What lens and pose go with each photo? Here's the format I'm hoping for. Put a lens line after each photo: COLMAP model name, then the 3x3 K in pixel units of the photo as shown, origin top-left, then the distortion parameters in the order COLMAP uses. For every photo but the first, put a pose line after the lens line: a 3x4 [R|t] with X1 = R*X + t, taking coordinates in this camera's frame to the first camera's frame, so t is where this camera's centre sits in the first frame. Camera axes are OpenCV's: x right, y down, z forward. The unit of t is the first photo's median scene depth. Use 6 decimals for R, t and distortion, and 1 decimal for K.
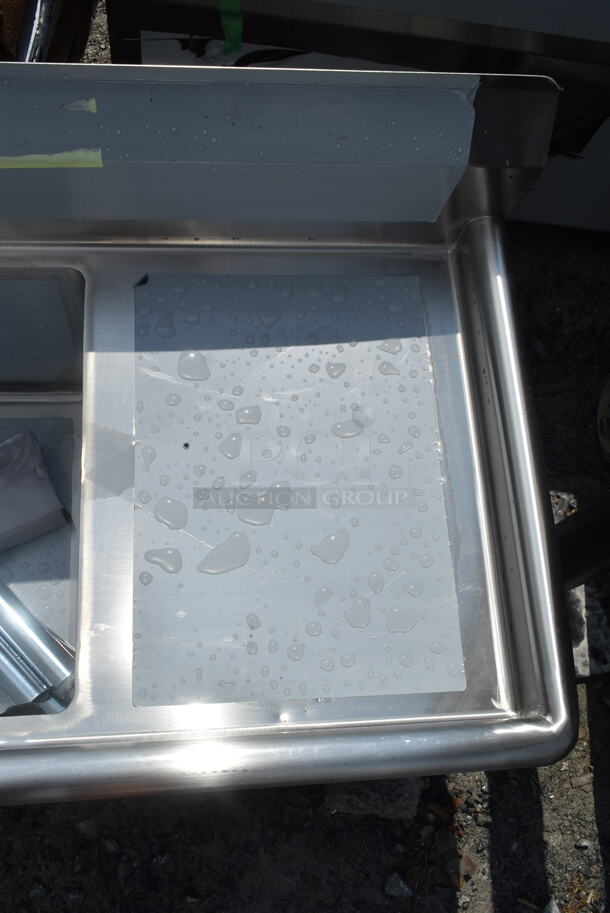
lens RADIAL K [[861.6, 0, 302.2], [0, 861.6, 457.9], [0, 0, 1]] dist [-0.026227, 0.000000]
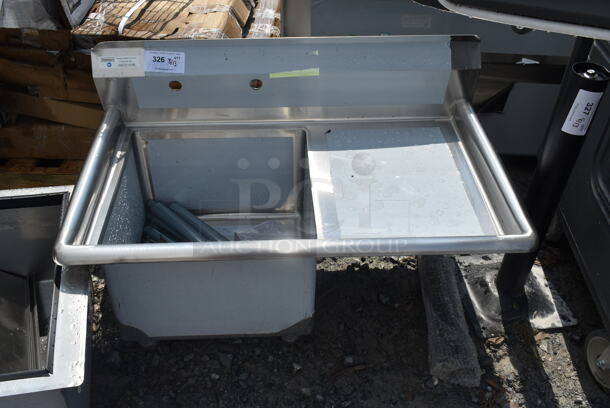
lens RADIAL K [[575.7, 0, 305.4], [0, 575.7, 204.4], [0, 0, 1]] dist [-0.026227, 0.000000]
pose [[0.994336, -0.077159, -0.073088, -0.129525], [0.031034, 0.868518, -0.494685, 0.713815], [0.101648, 0.489615, 0.865994, -0.314142]]
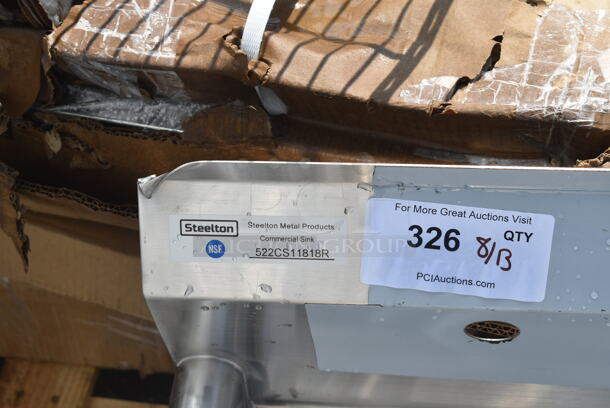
lens RADIAL K [[1385.7, 0, 306.1], [0, 1385.7, 203.7], [0, 0, 1]] dist [-0.019350, 0.000000]
pose [[0.970527, 0.006005, -0.240917, -0.440696], [-0.089435, 0.937273, -0.336927, -0.039824], [0.223782, 0.348543, 0.910186, -0.020844]]
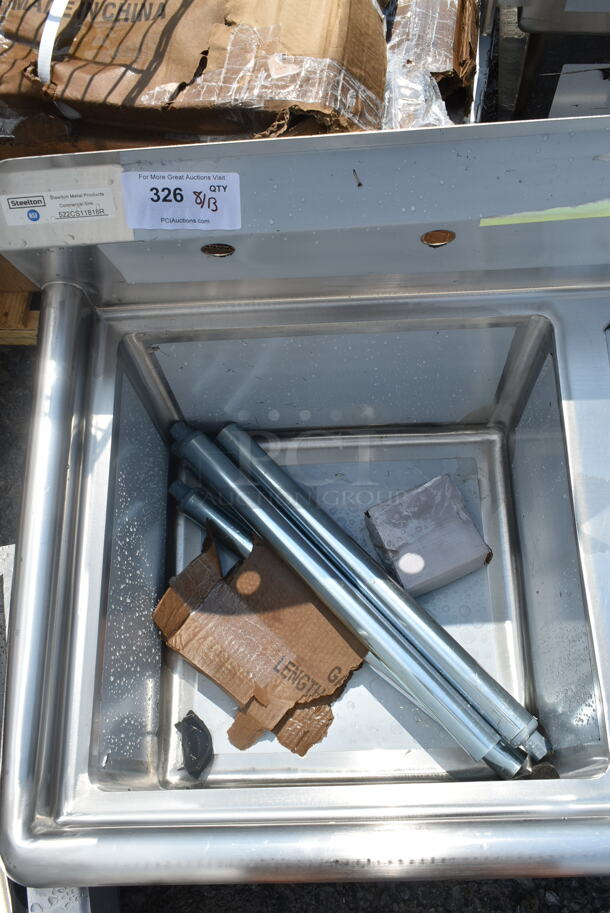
lens RADIAL K [[861.6, 0, 305.2], [0, 861.6, 457.6], [0, 0, 1]] dist [-0.026227, 0.000000]
pose [[0.980655, -0.019343, -0.194789, -0.301365], [0.017820, 0.999795, -0.009568, -0.045996], [0.194934, 0.005912, 0.980799, -0.016032]]
